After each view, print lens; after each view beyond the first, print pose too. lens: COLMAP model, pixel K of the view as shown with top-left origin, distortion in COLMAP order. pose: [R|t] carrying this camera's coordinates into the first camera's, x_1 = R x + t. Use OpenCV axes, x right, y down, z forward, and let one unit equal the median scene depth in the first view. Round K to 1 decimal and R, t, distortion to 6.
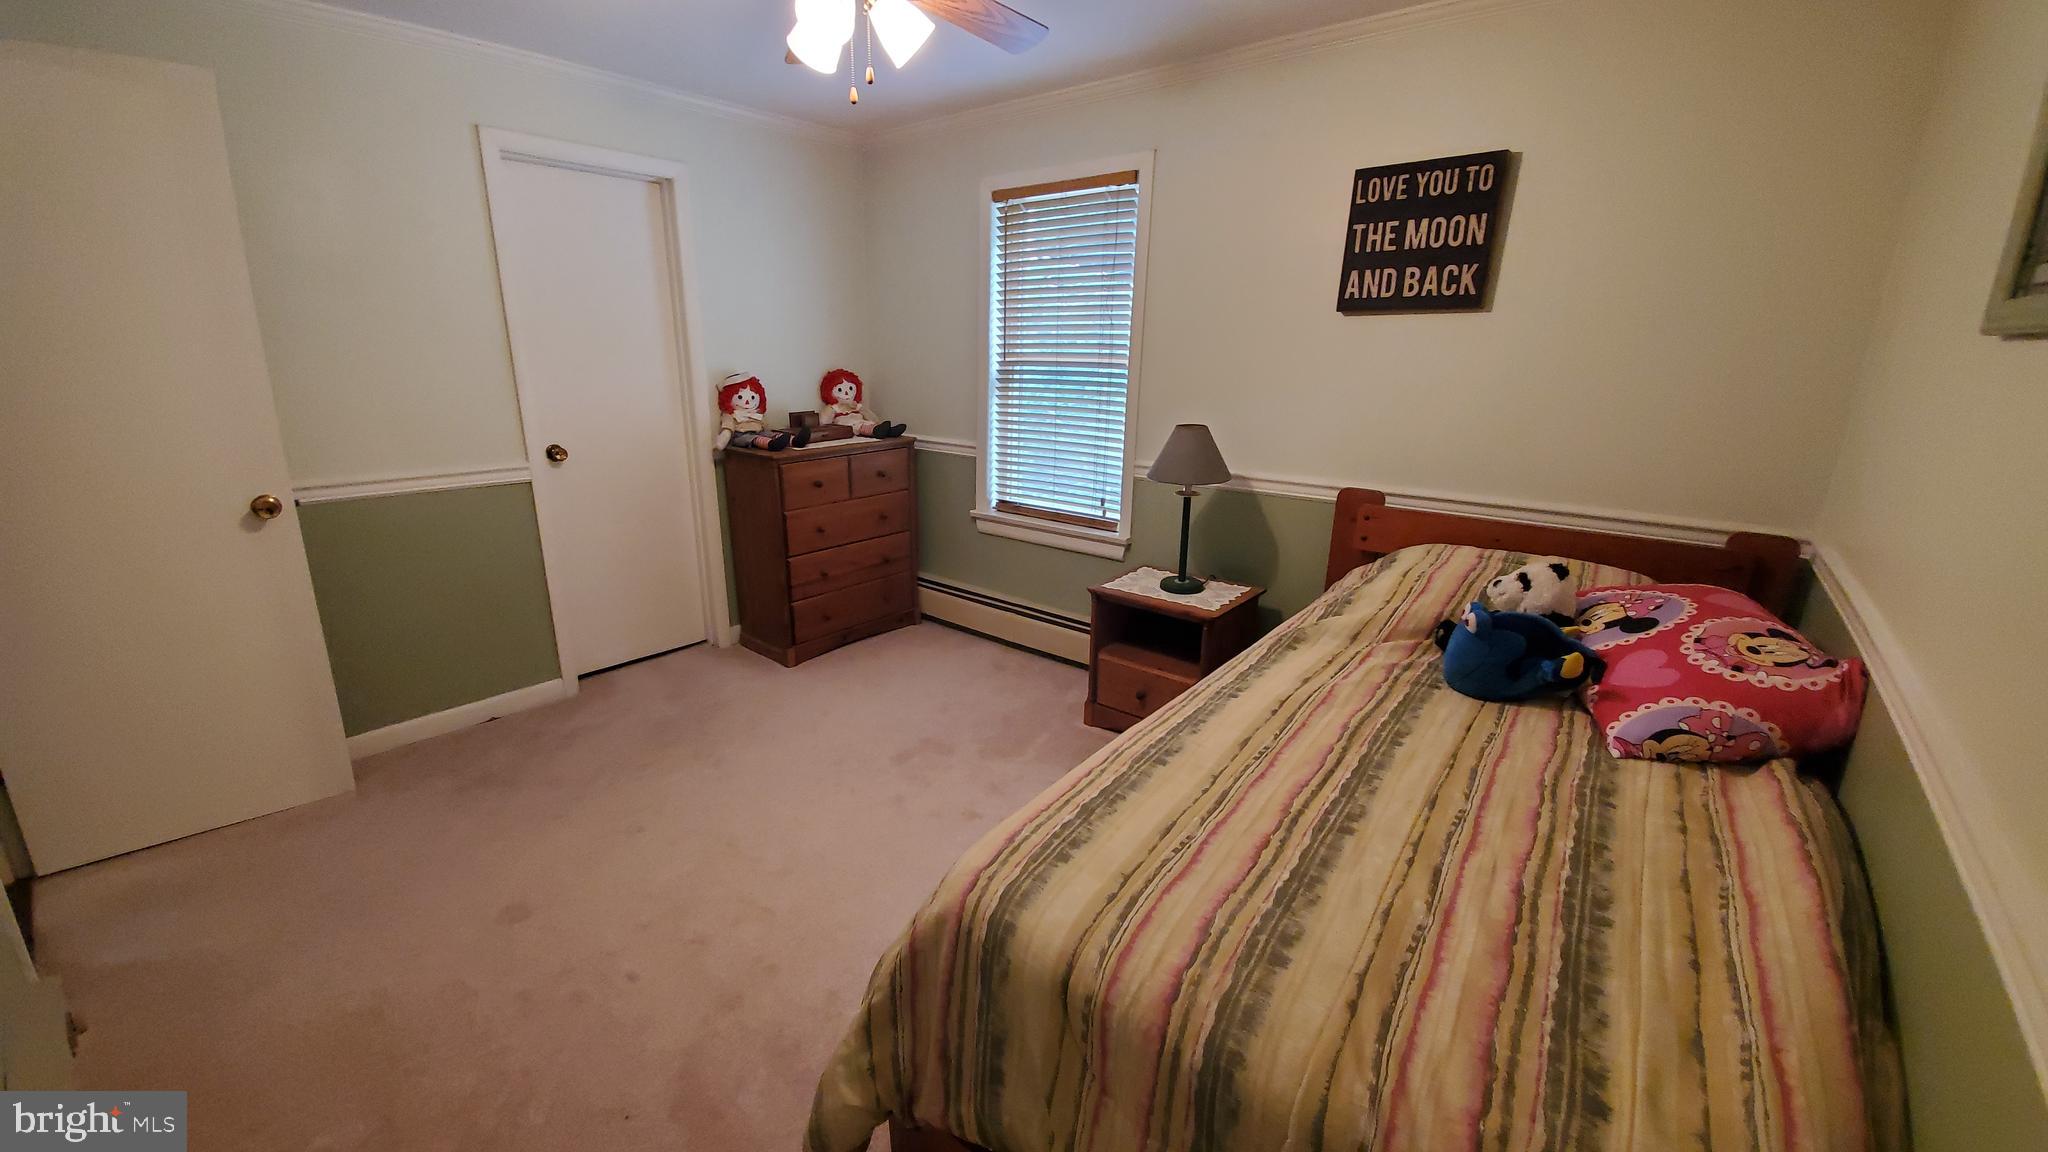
lens RADIAL K [[809.0, 0, 1009.9], [0, 809.0, 577.3], [0, 0, 1]] dist [0.013286, -0.016706]
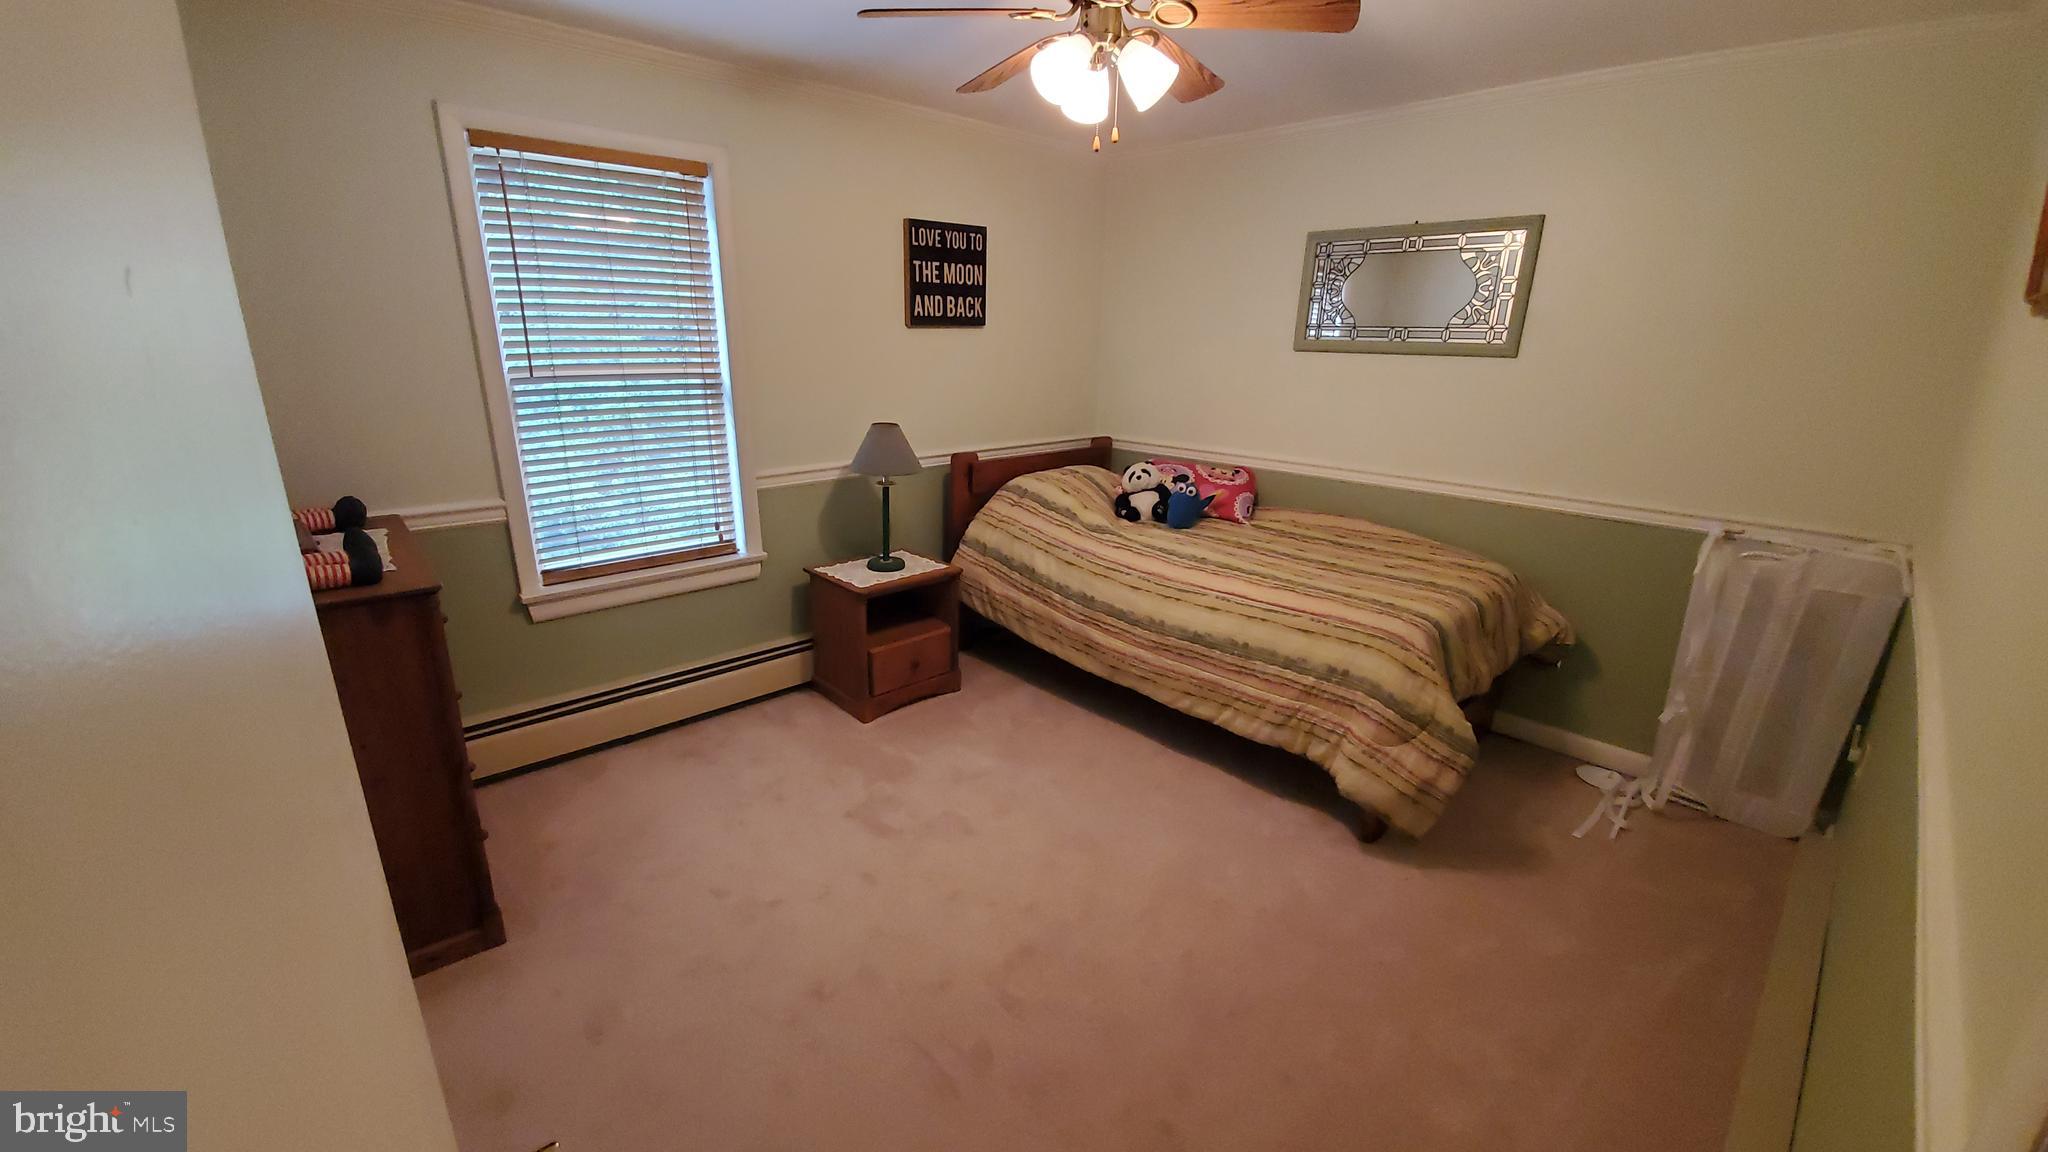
lens RADIAL K [[809.0, 0, 1009.9], [0, 809.0, 577.3], [0, 0, 1]] dist [0.013286, -0.016706]
pose [[0.125353, -0.290570, 0.948607, -0.982023], [0.265865, 0.931016, 0.250049, -0.244013], [-0.955826, 0.220857, 0.193958, 0.715342]]
